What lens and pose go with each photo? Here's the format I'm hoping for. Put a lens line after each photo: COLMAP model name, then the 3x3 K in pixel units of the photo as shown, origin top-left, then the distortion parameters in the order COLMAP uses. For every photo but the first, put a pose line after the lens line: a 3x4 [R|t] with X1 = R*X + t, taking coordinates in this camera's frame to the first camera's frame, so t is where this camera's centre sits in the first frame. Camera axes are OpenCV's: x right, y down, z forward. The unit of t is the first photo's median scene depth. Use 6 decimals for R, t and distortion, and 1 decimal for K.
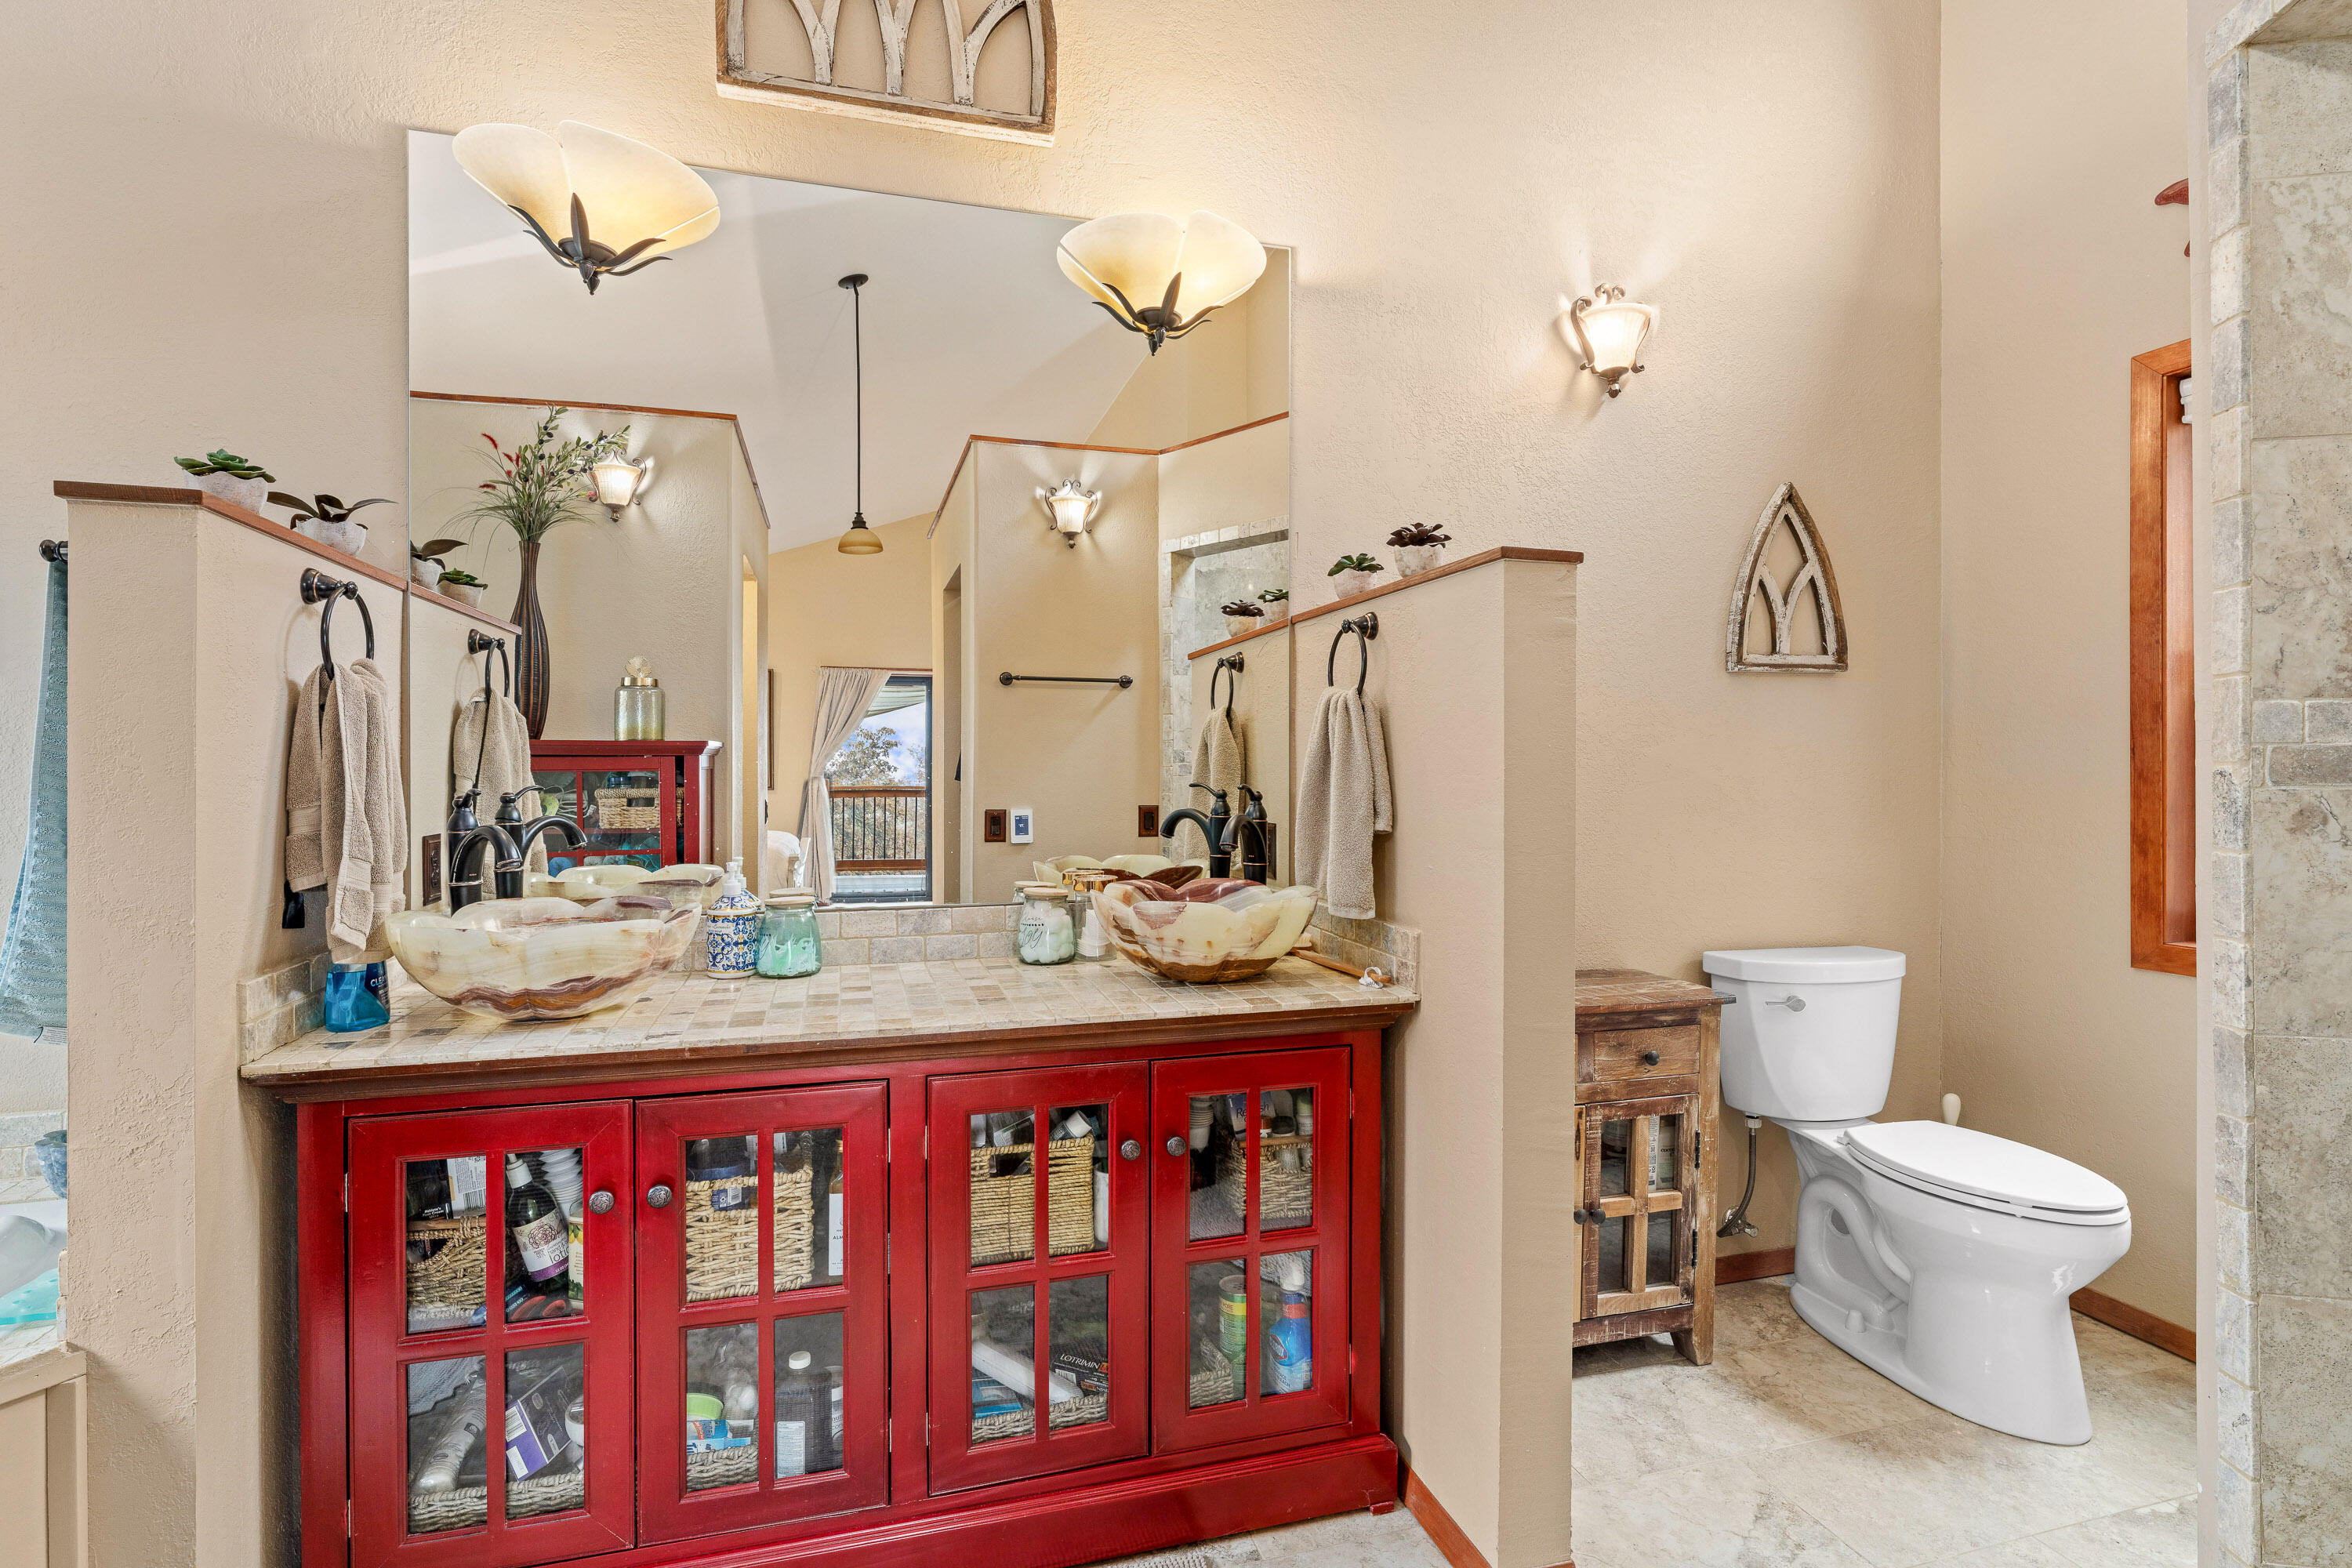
lens RADIAL K [[1133.8, 0, 1174.5], [0, 1133.8, 779.9], [0, 0, 1]] dist [-0.000362, -0.000320]
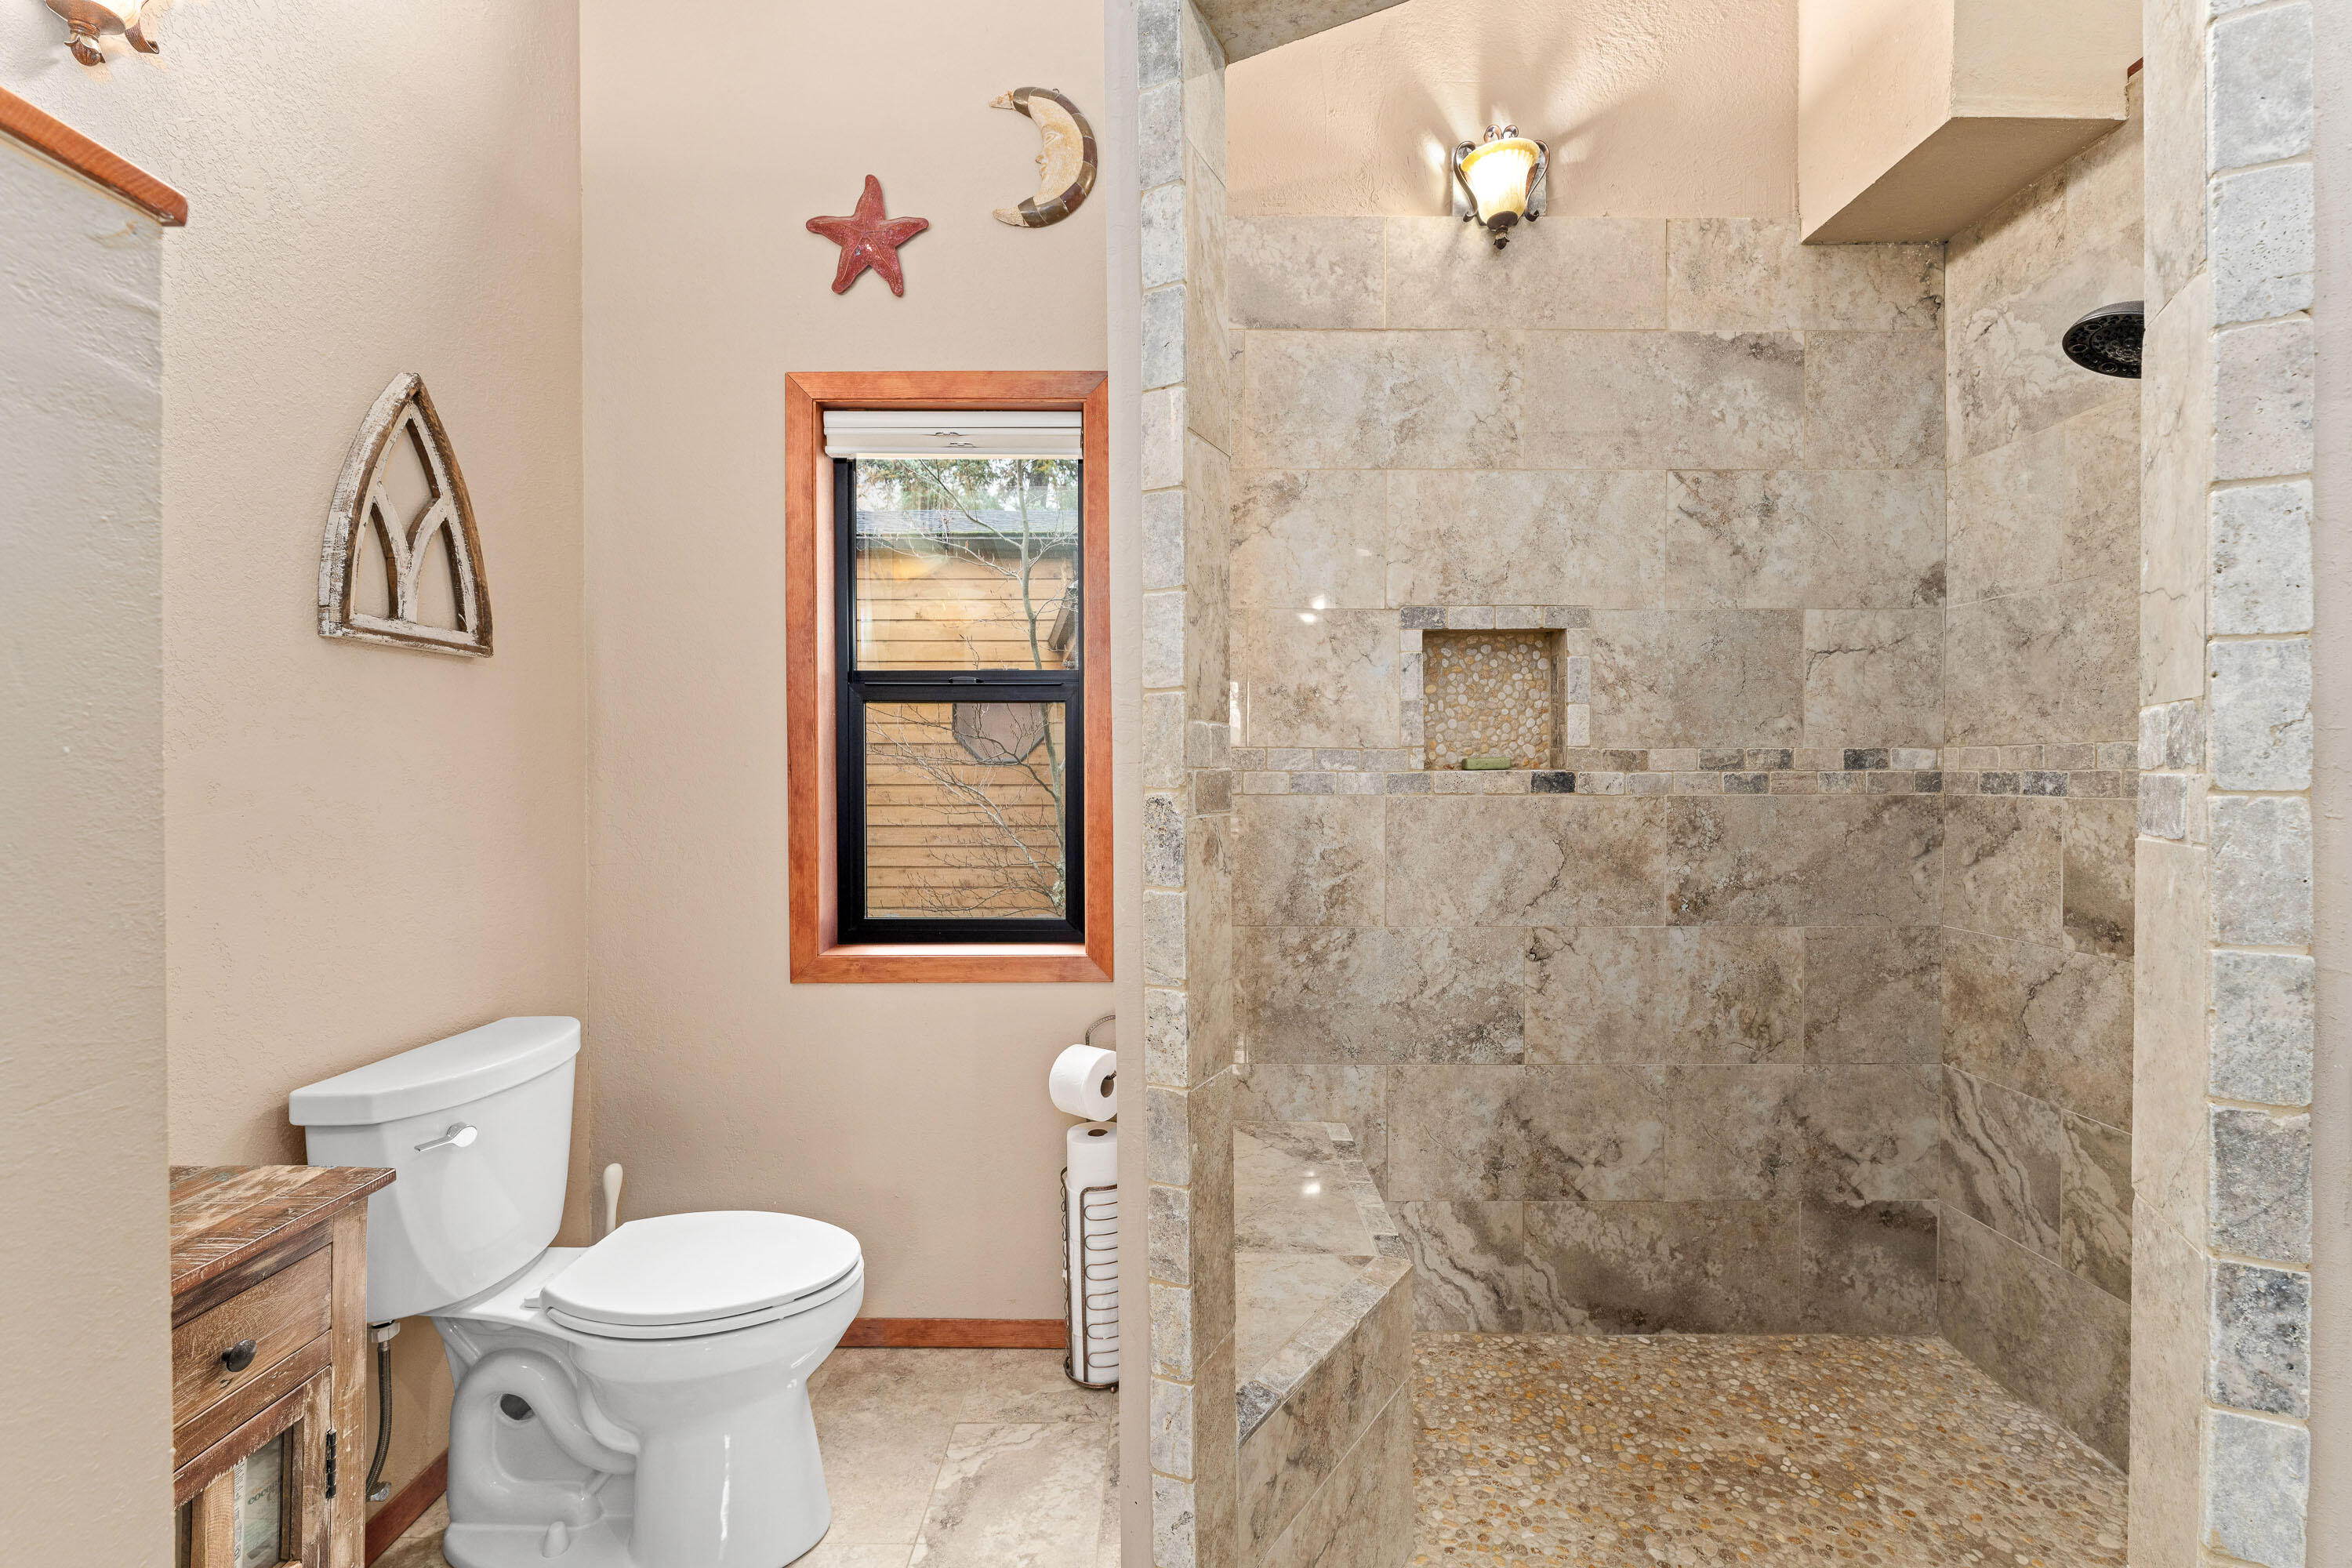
lens RADIAL K [[989.7, 0, 1176.0], [0, 989.7, 784.0], [0, 0, 1]] dist [-0.007137, 0.000827]
pose [[0.285060, -0.009462, 0.958463, 0.106044], [0.009563, 0.999930, 0.007028, -0.013478], [-0.958462, 0.007163, 0.285130, 0.422669]]
